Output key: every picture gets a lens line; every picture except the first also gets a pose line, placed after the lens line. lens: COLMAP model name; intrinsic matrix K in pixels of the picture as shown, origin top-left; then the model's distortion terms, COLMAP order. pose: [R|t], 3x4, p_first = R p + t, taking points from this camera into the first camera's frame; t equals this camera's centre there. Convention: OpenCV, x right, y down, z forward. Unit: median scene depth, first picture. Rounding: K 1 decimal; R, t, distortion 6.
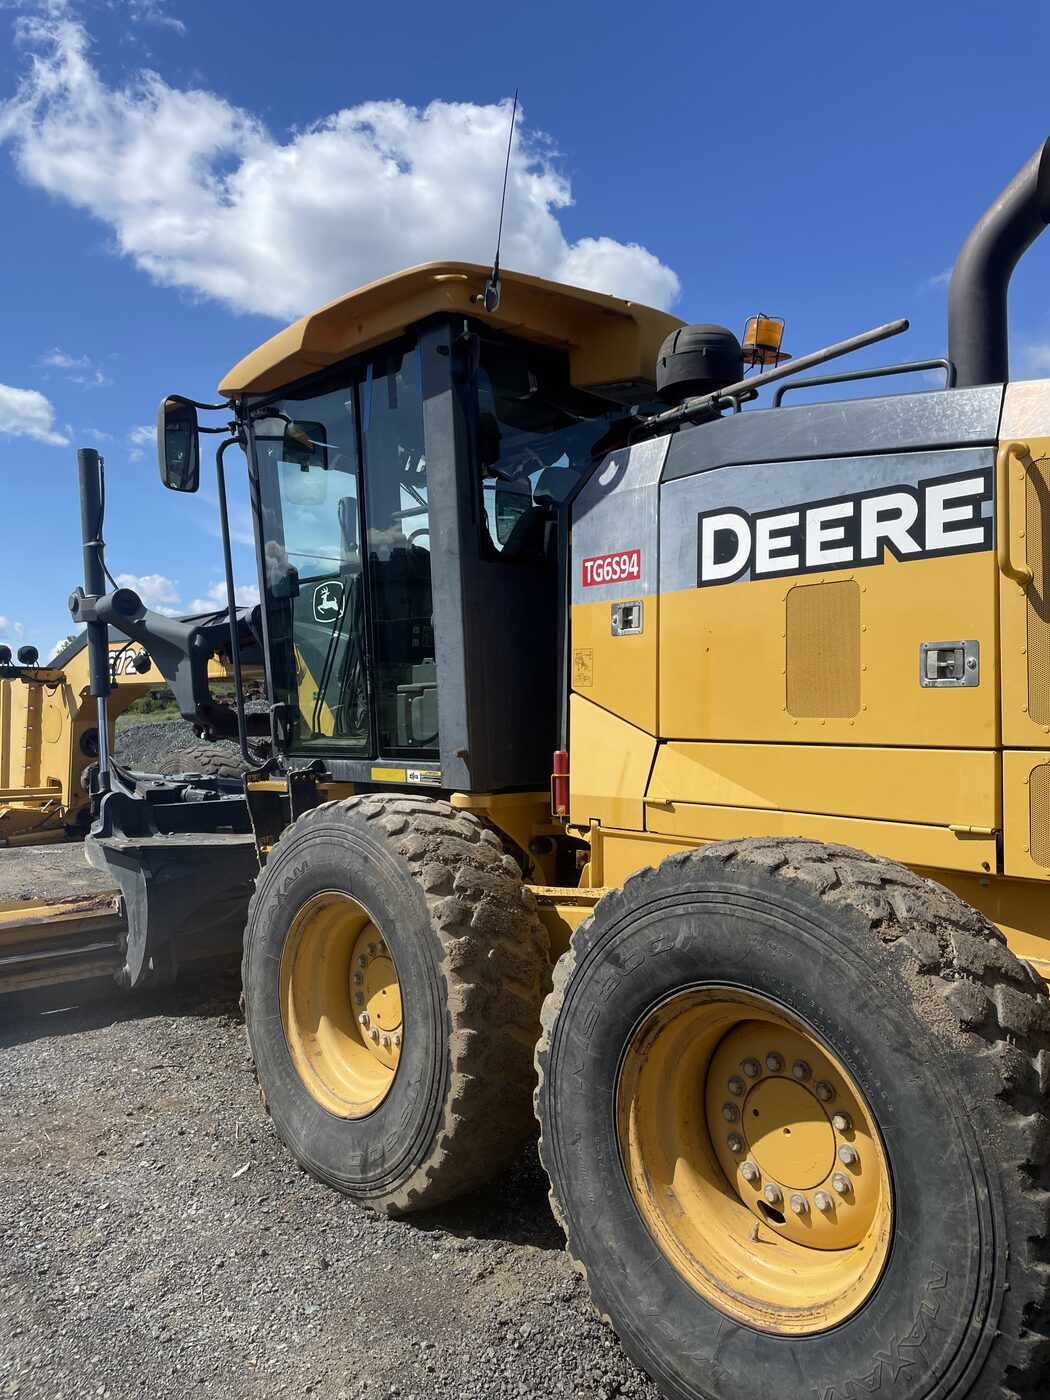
lens RADIAL K [[1047.8, 0, 525.0], [0, 1047.8, 700.0], [0, 0, 1]] dist [0.151139, -0.225941]
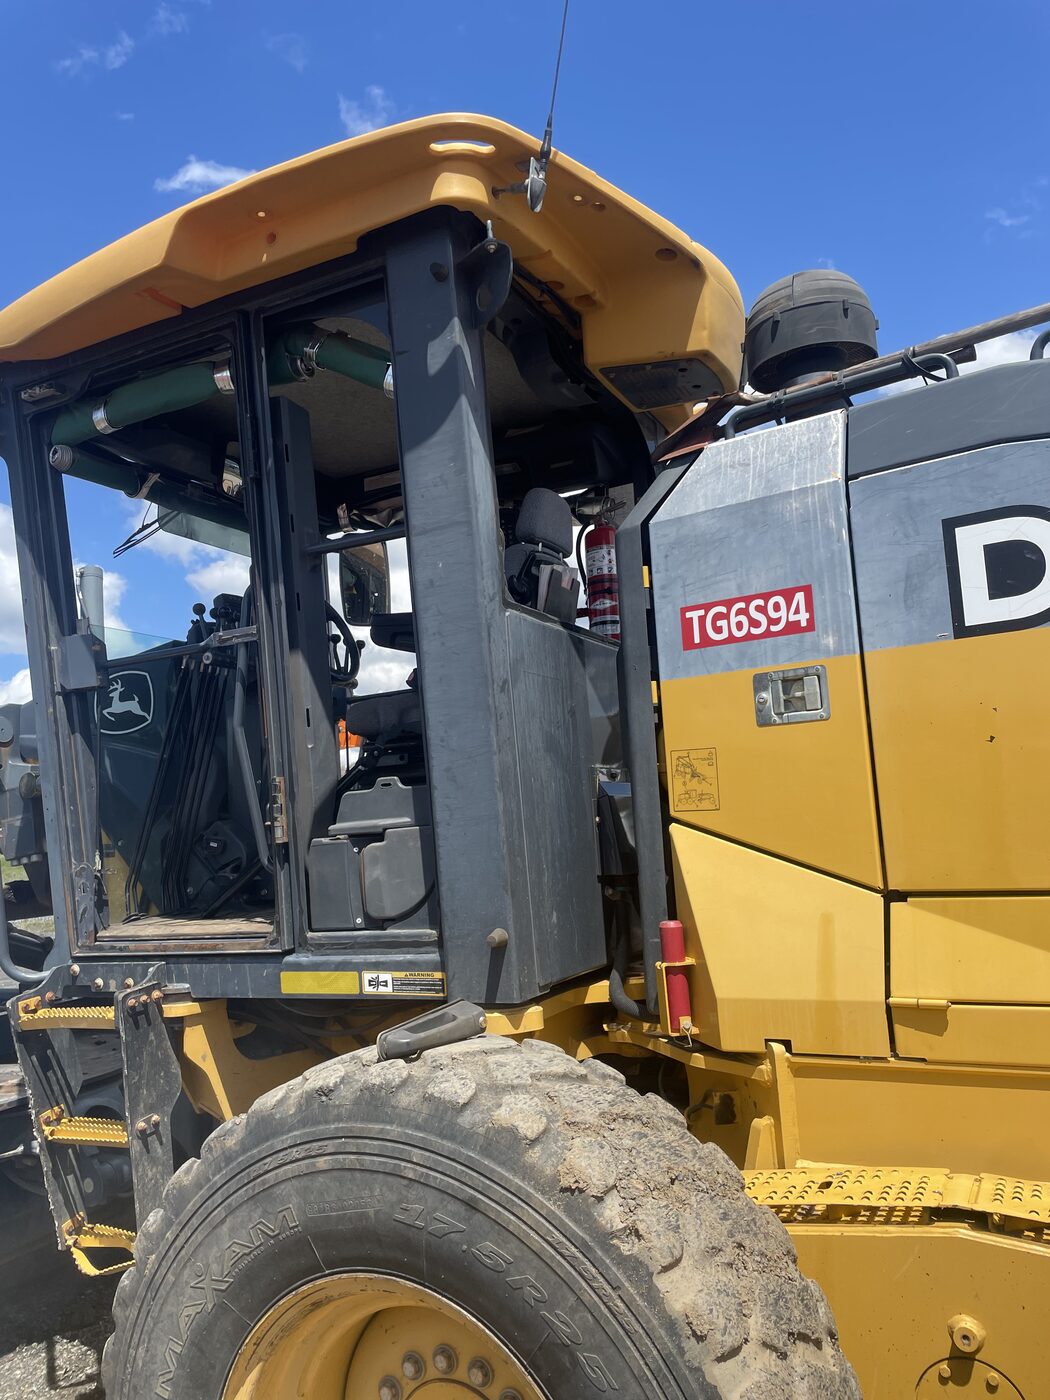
lens RADIAL K [[1047.8, 0, 525.0], [0, 1047.8, 700.0], [0, 0, 1]] dist [0.151139, -0.225941]
pose [[0.943460, -0.017727, 0.331012, -0.253200], [0.056015, 0.992735, -0.106490, -0.017768], [-0.326719, 0.119011, 0.937599, 0.465685]]
